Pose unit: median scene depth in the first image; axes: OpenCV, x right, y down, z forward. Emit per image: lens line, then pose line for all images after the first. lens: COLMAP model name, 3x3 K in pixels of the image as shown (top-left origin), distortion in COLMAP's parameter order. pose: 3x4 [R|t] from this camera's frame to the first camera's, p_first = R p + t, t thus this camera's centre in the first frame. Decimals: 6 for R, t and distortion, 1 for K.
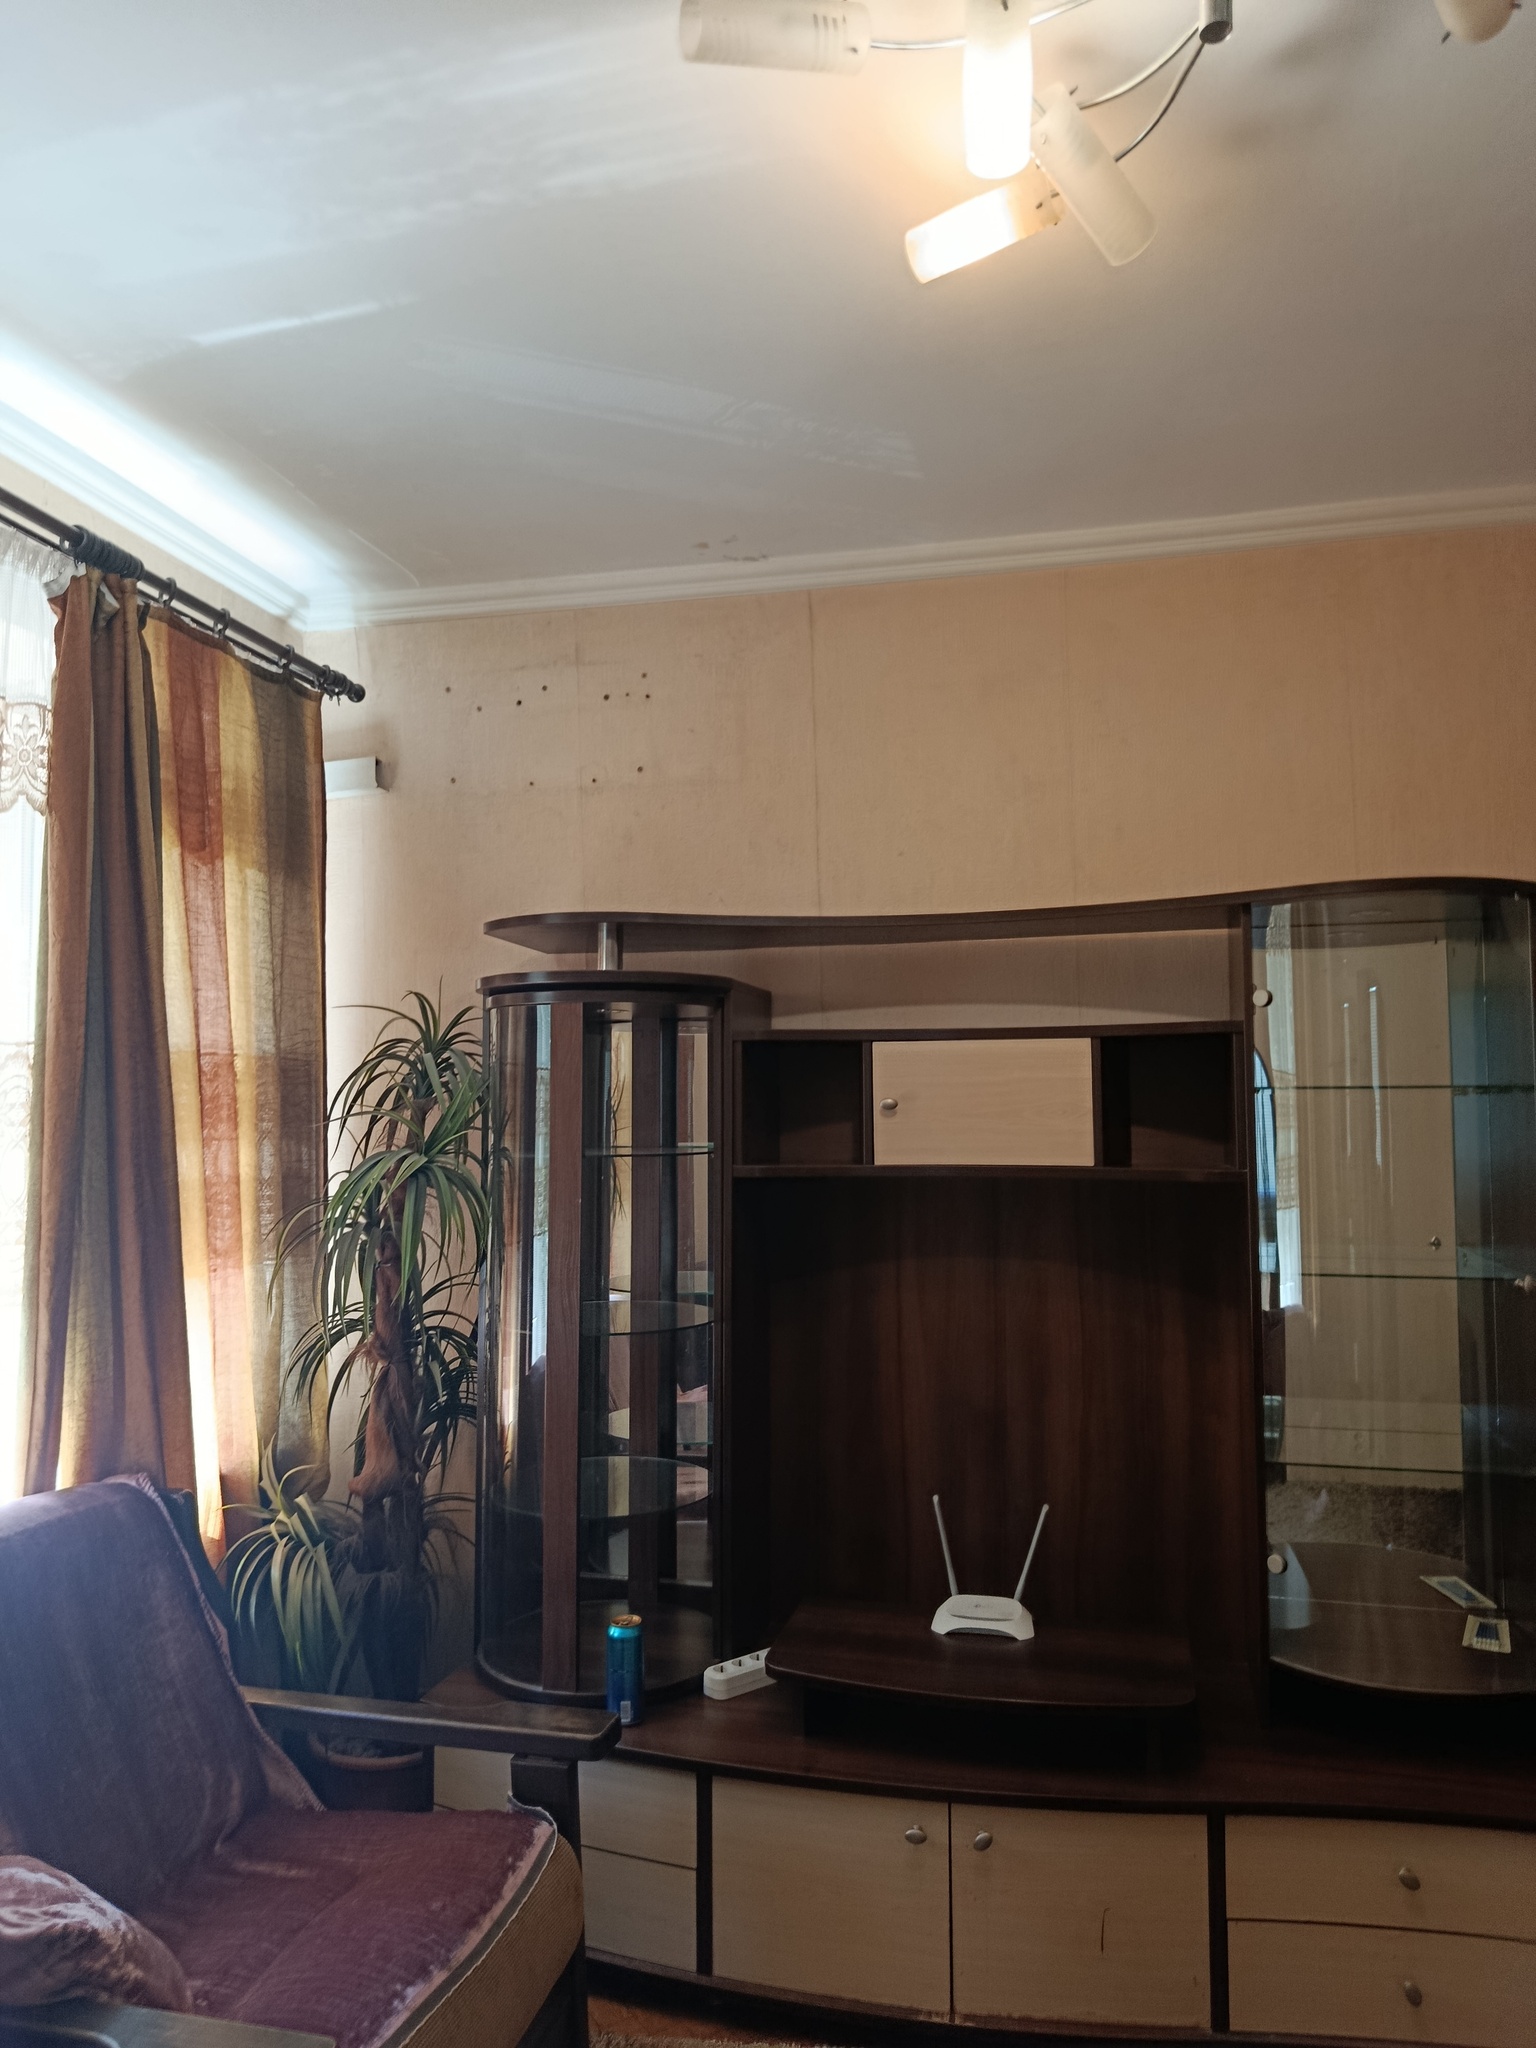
lens RADIAL K [[1420.0, 0, 762.2], [0, 1420.0, 987.0], [0, 0, 1]] dist [0.024913, -0.039923]
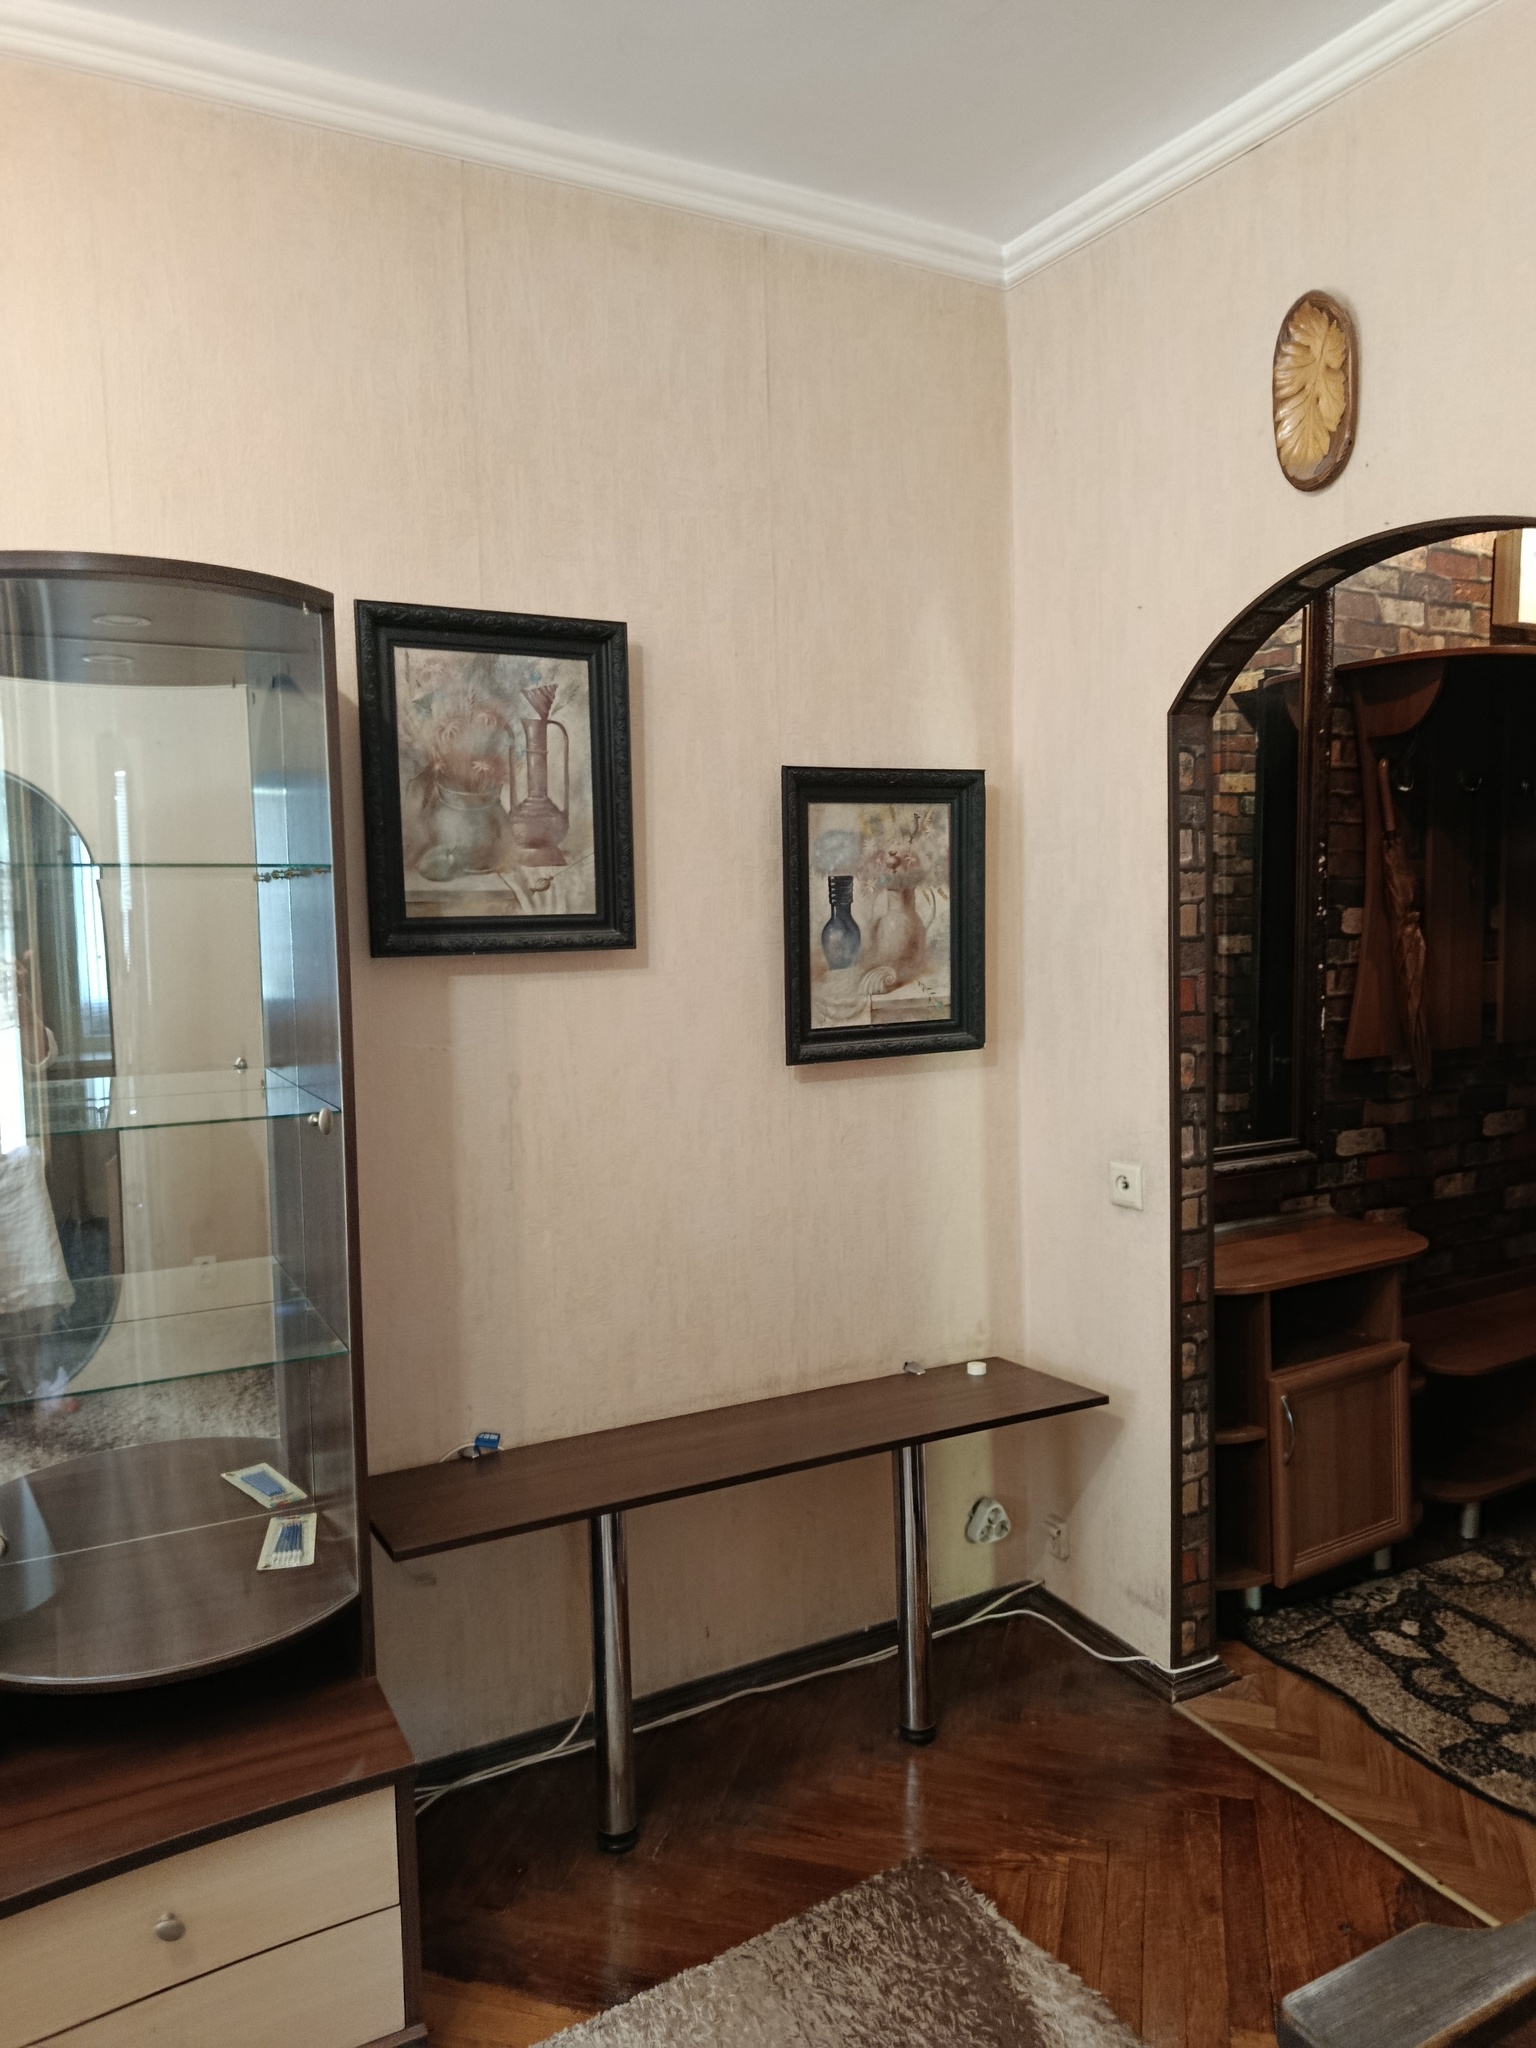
lens RADIAL K [[1420.0, 0, 776.5], [0, 1420.0, 1032.3], [0, 0, 1]] dist [0.024913, -0.039923]
pose [[0.735701, -0.072548, 0.673410, 0.188506], [-0.033475, 0.989137, 0.143134, 0.041084], [-0.676479, -0.127846, 0.725281, 0.260533]]
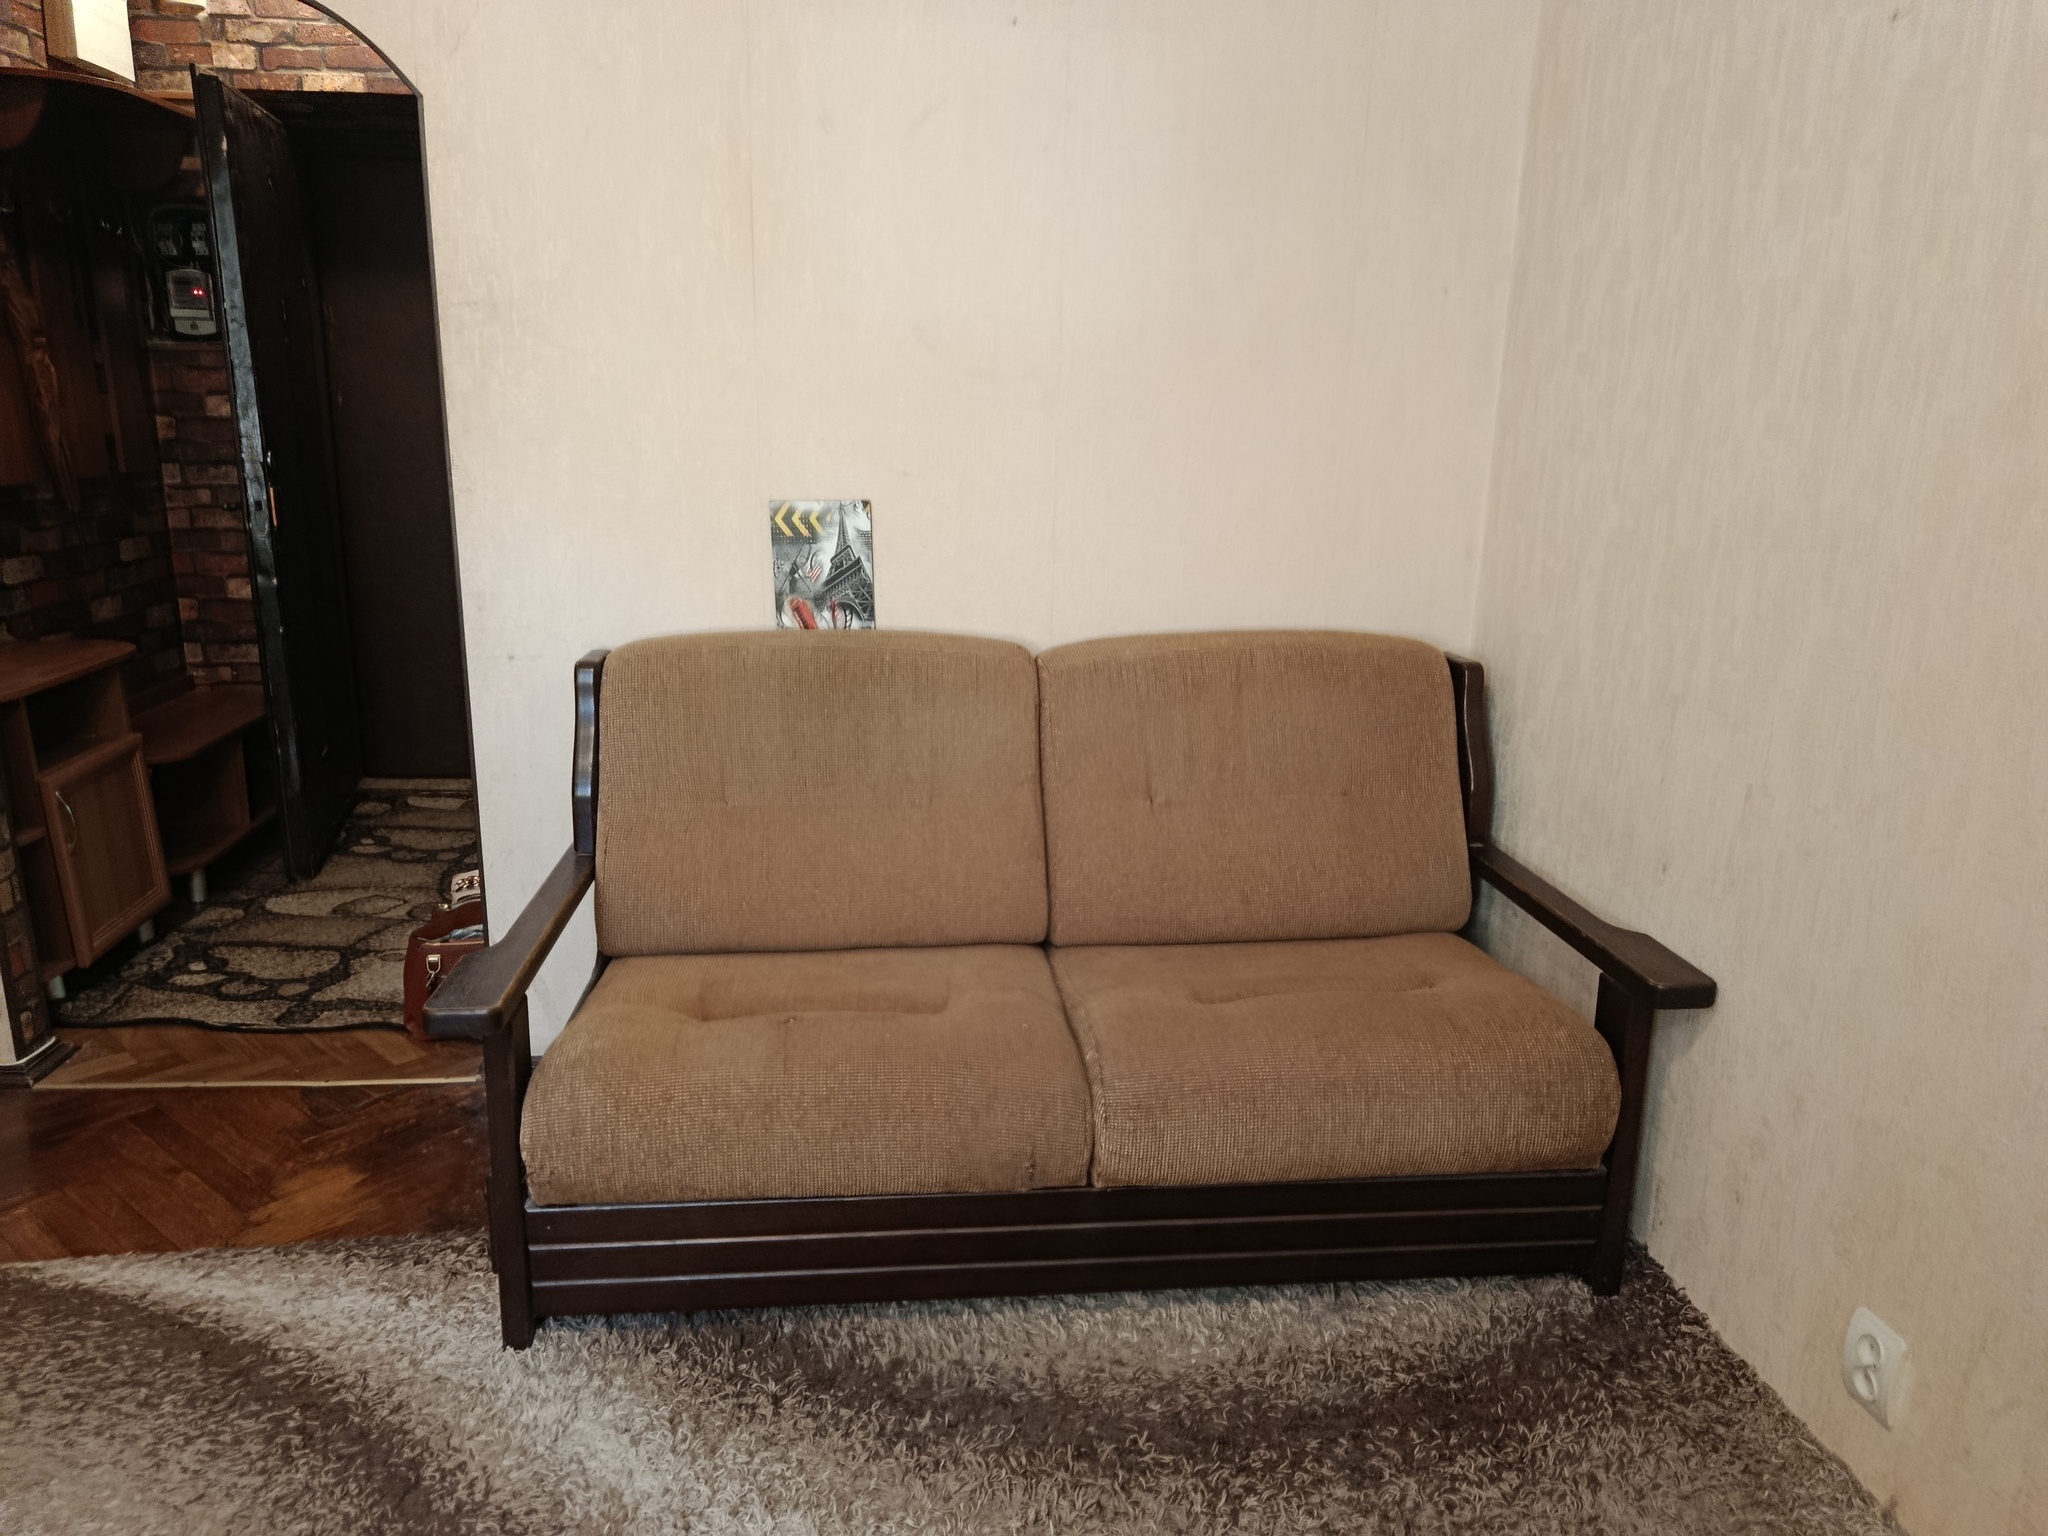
lens RADIAL K [[1420.0, 0, 988.4], [0, 1420.0, 789.0], [0, 0, 1]] dist [0.024913, -0.039923]
pose [[-0.310159, -0.248605, 0.917604, -0.096777], [-0.085888, 0.968584, 0.233386, 0.120752], [-0.946797, -0.006424, -0.321767, 0.406763]]
